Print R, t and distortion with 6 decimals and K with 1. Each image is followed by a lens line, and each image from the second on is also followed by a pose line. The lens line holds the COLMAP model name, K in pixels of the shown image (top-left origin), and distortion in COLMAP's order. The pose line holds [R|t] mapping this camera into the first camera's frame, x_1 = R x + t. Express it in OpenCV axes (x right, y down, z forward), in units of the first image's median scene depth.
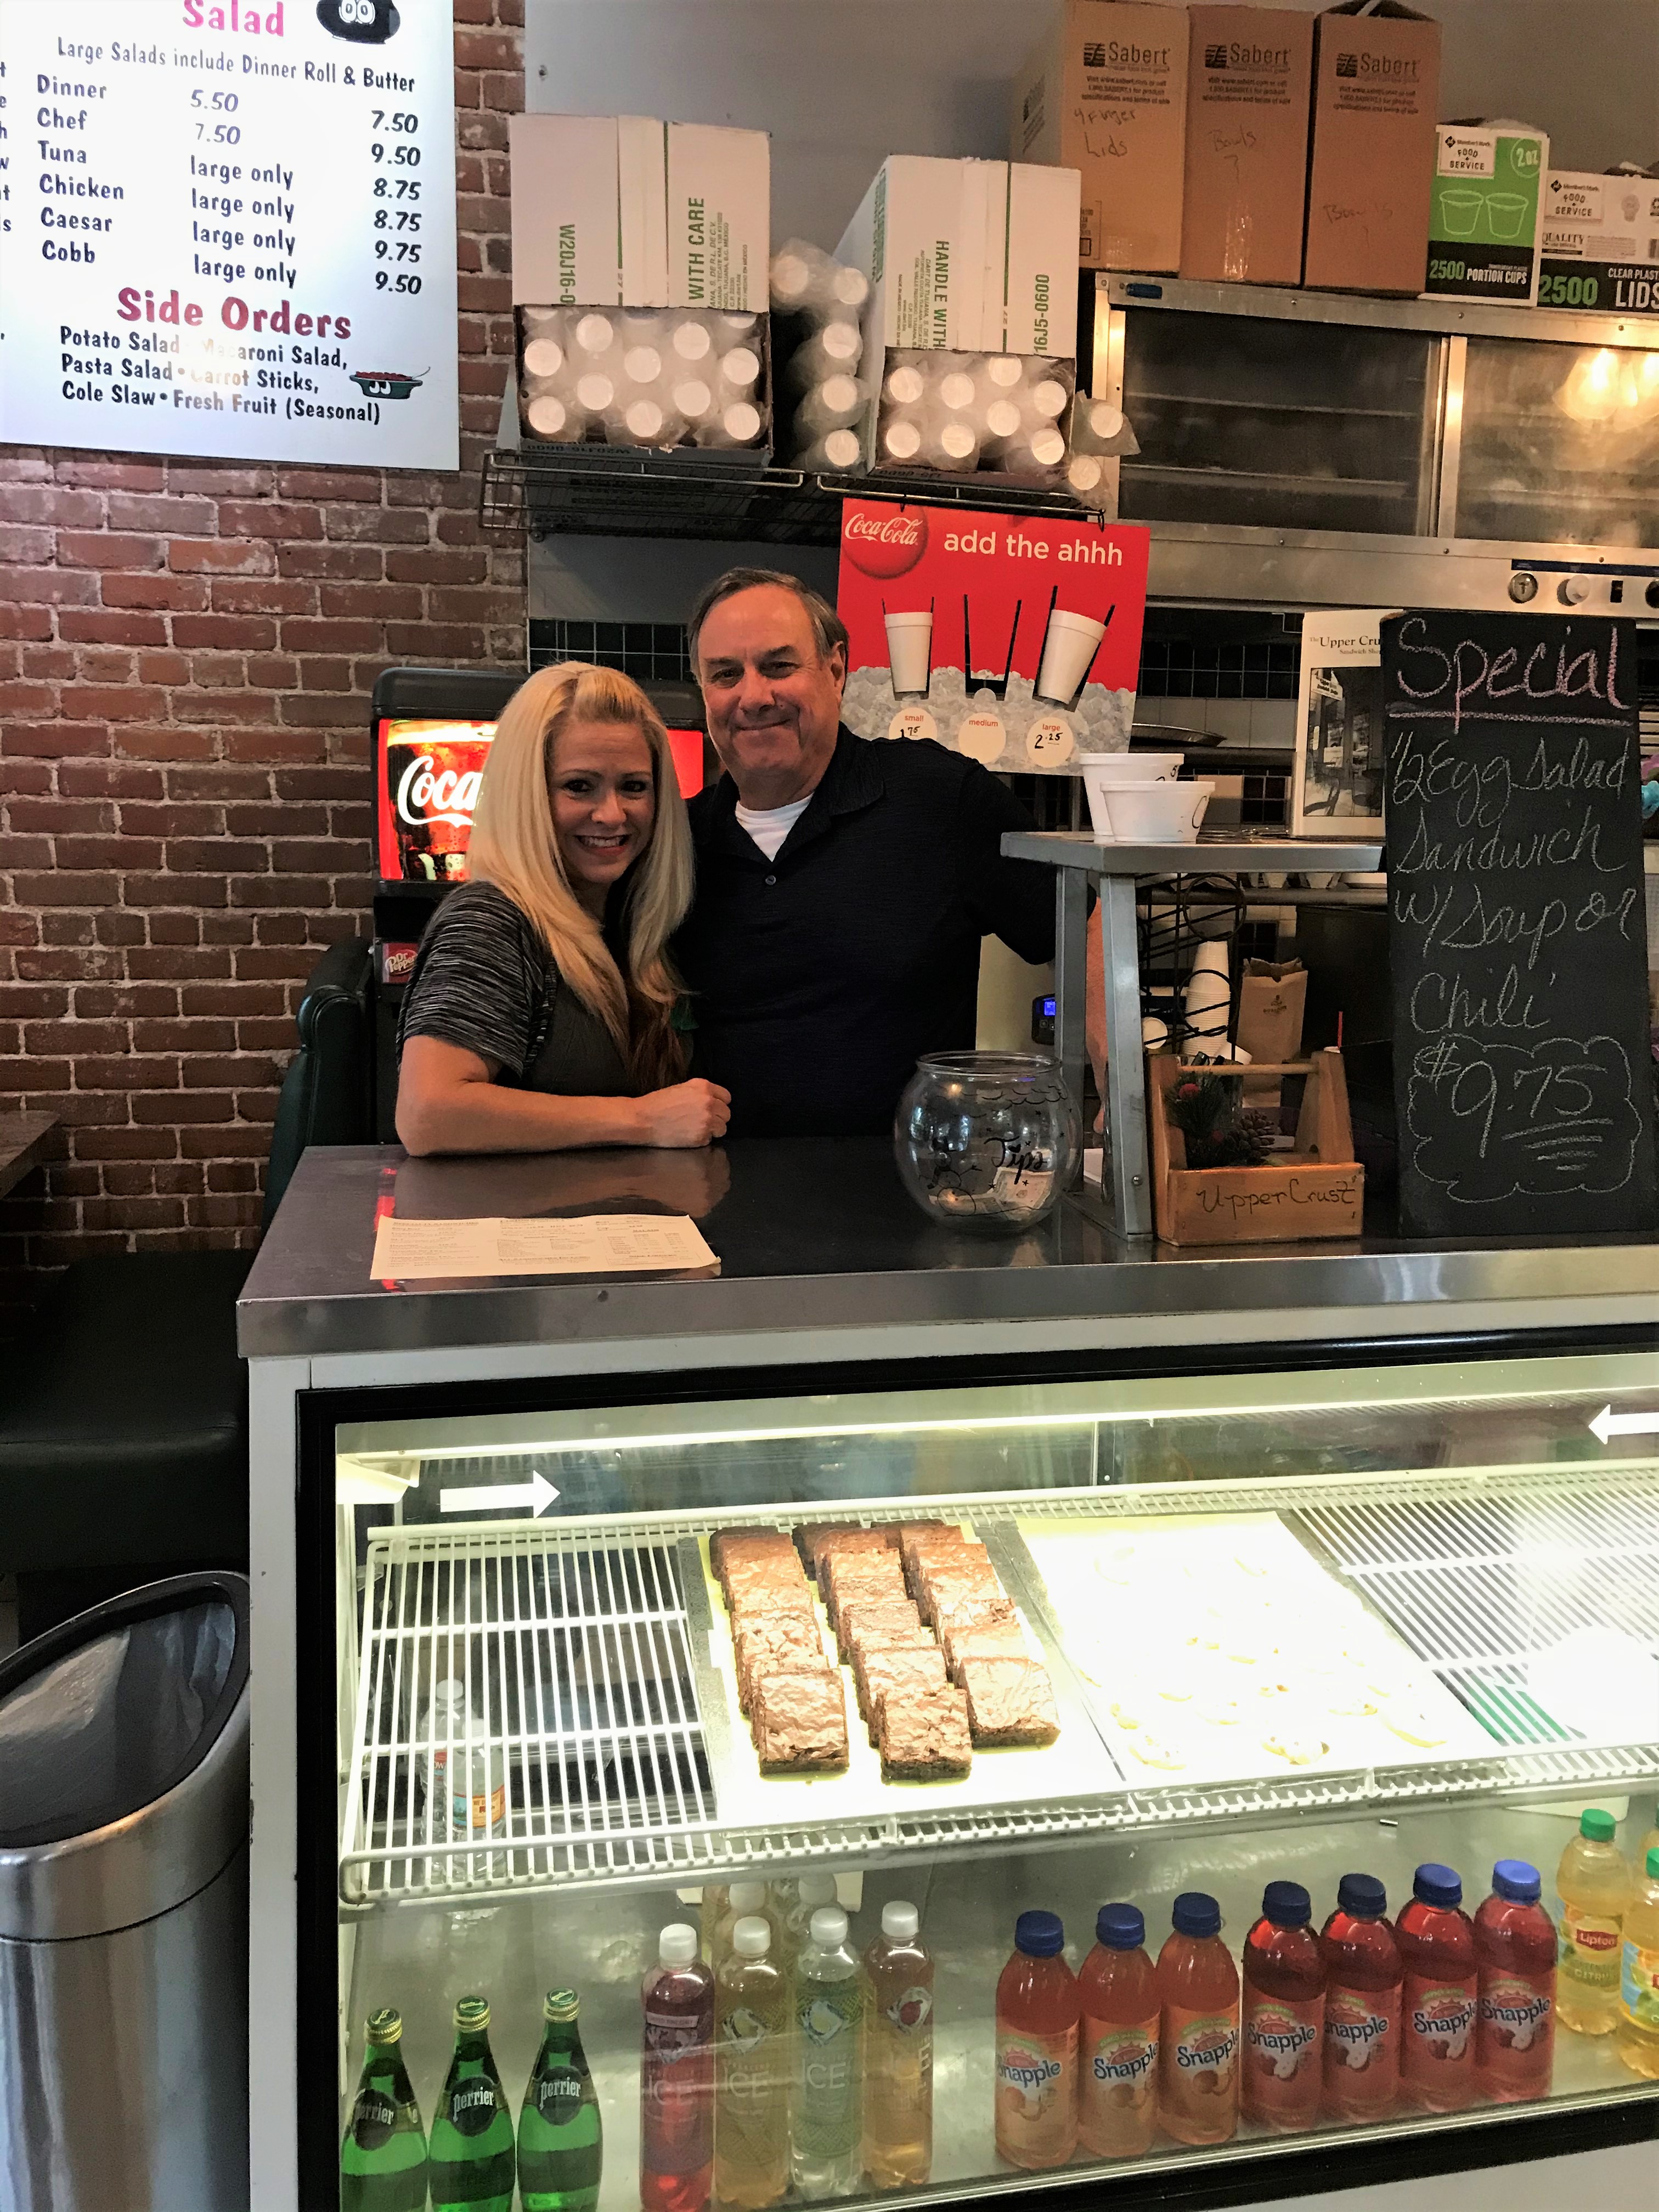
lens RADIAL K [[1821.4, 0, 833.3], [0, 1821.4, 1093.0], [0, 0, 1]] dist [0.045807, -0.057836]
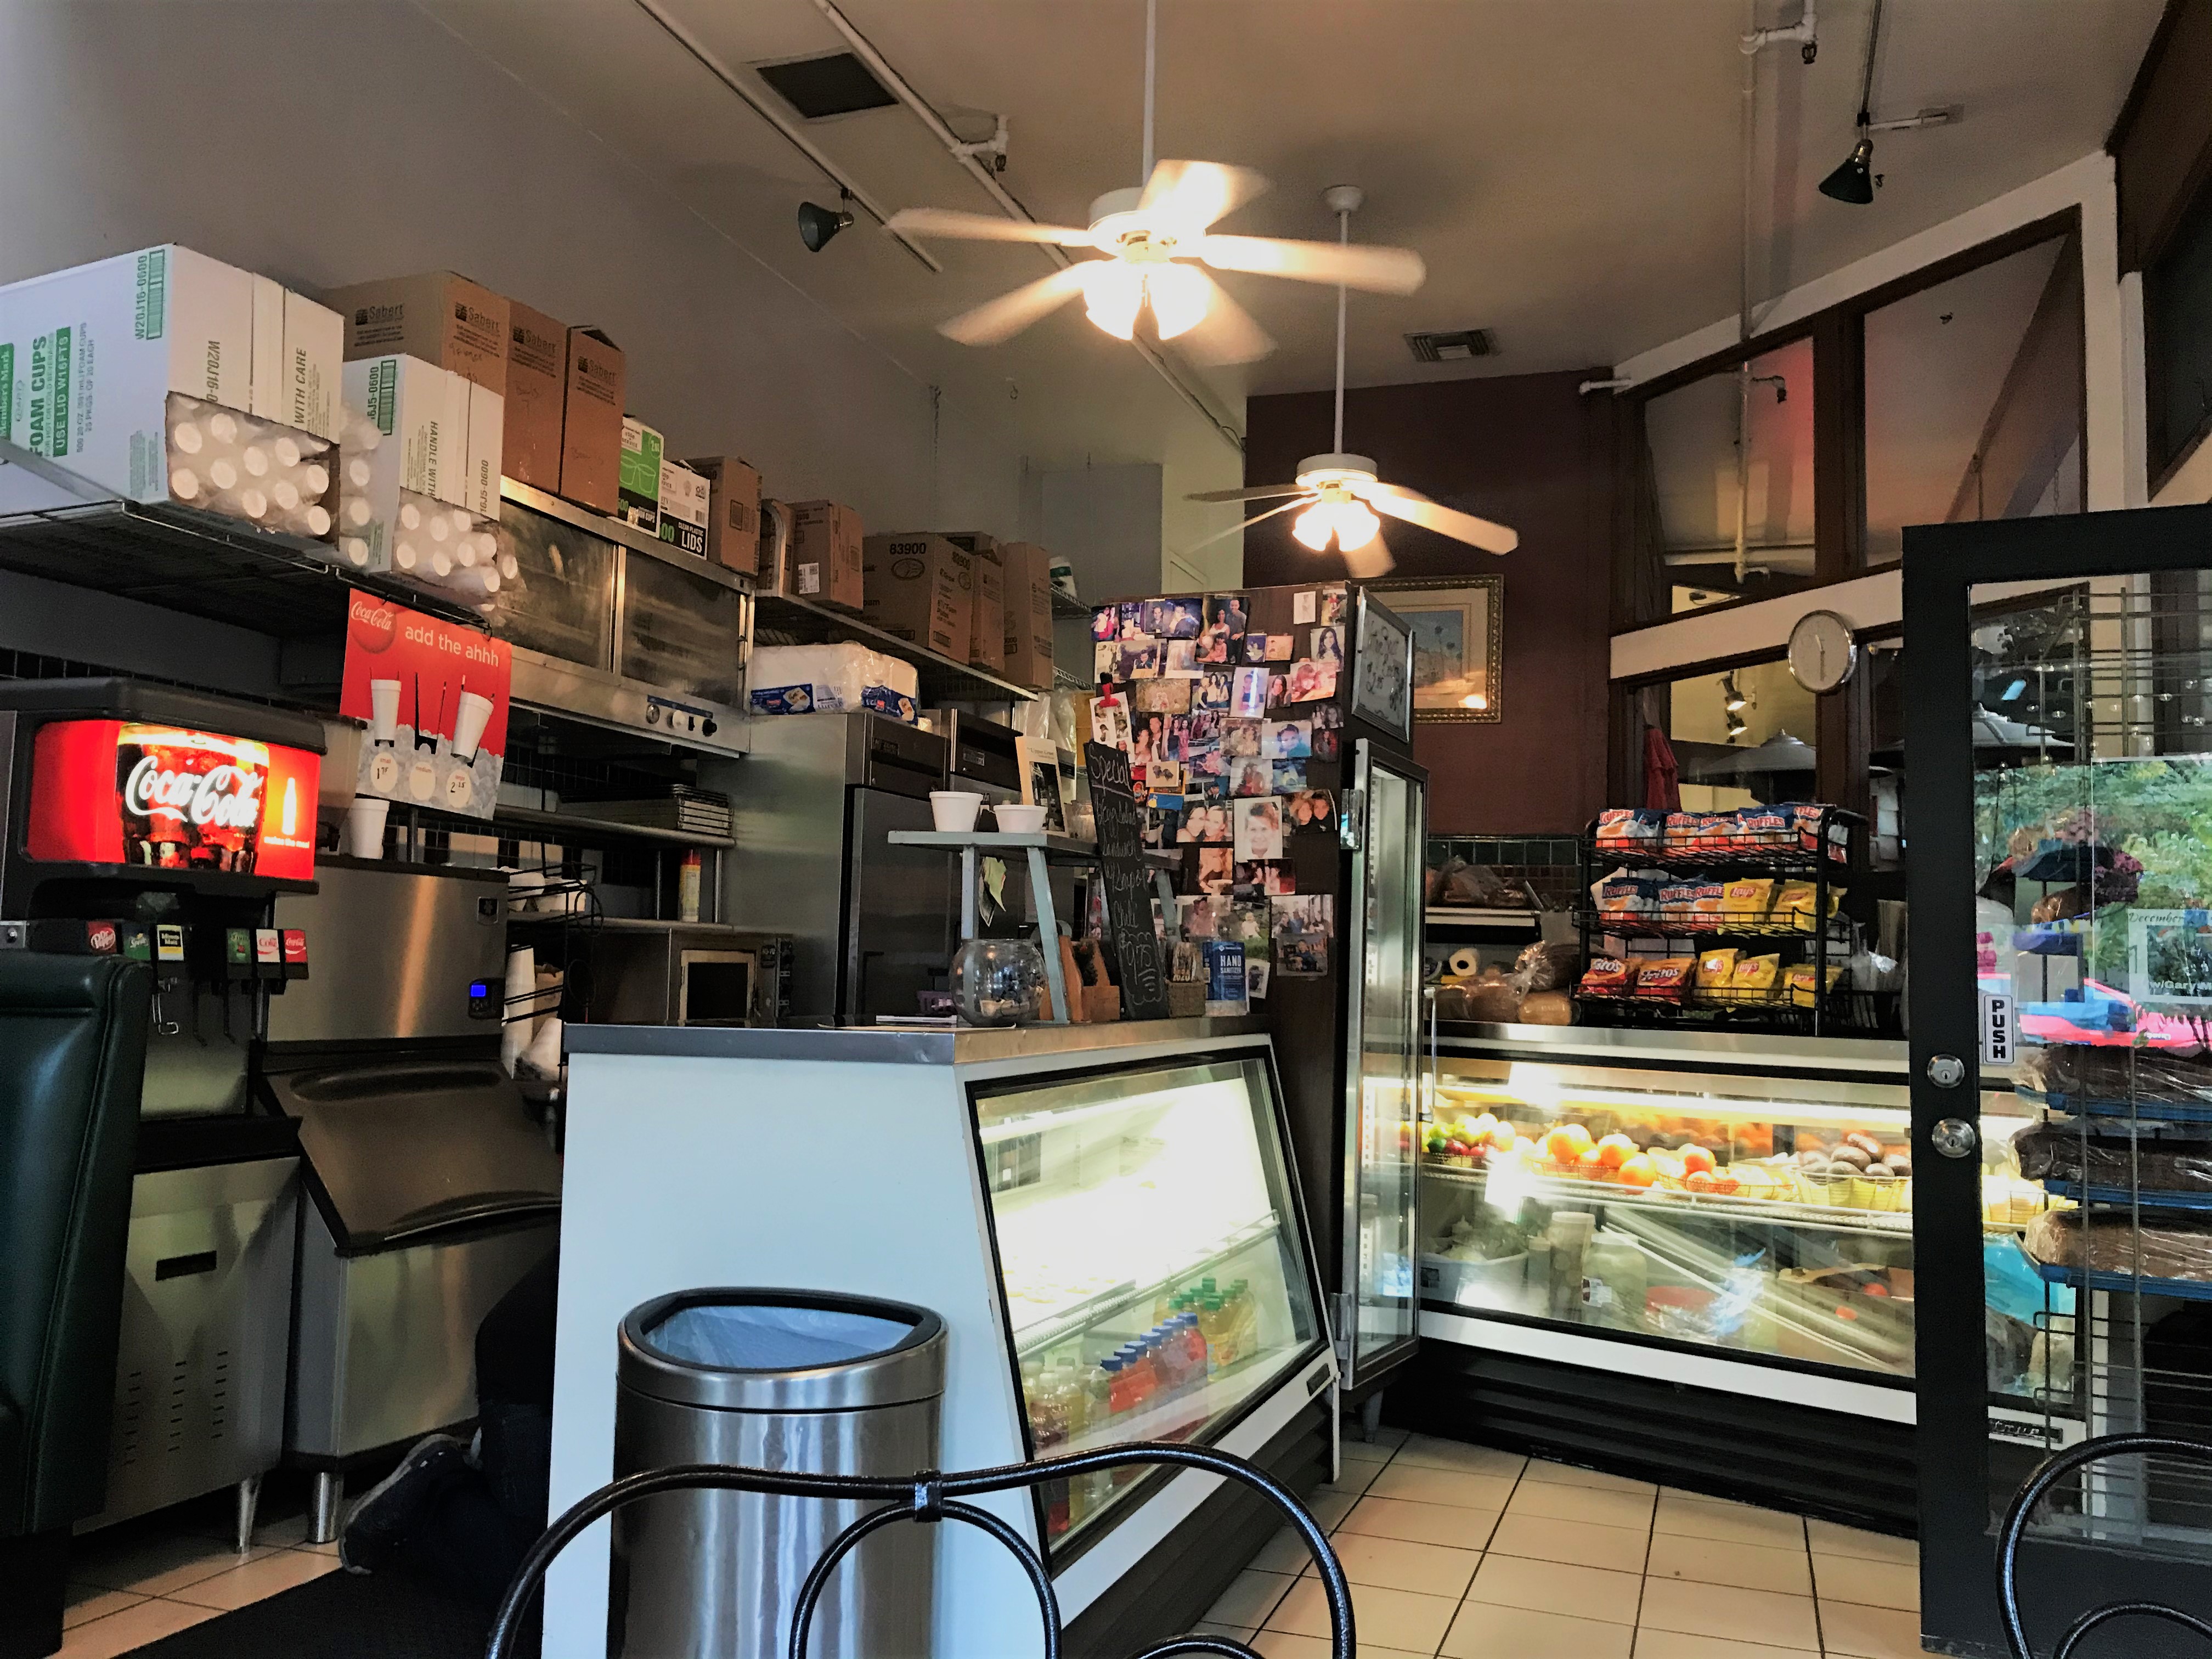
lens RADIAL K [[1821.4, 0, 1103.4], [0, 1821.4, 810.0], [0, 0, 1]] dist [0.045807, -0.057836]
pose [[0.528367, 0.071042, 0.846039, -0.689963], [0.111972, 0.981958, -0.152384, 0.068871], [-0.841600, 0.175247, 0.510879, -0.053322]]
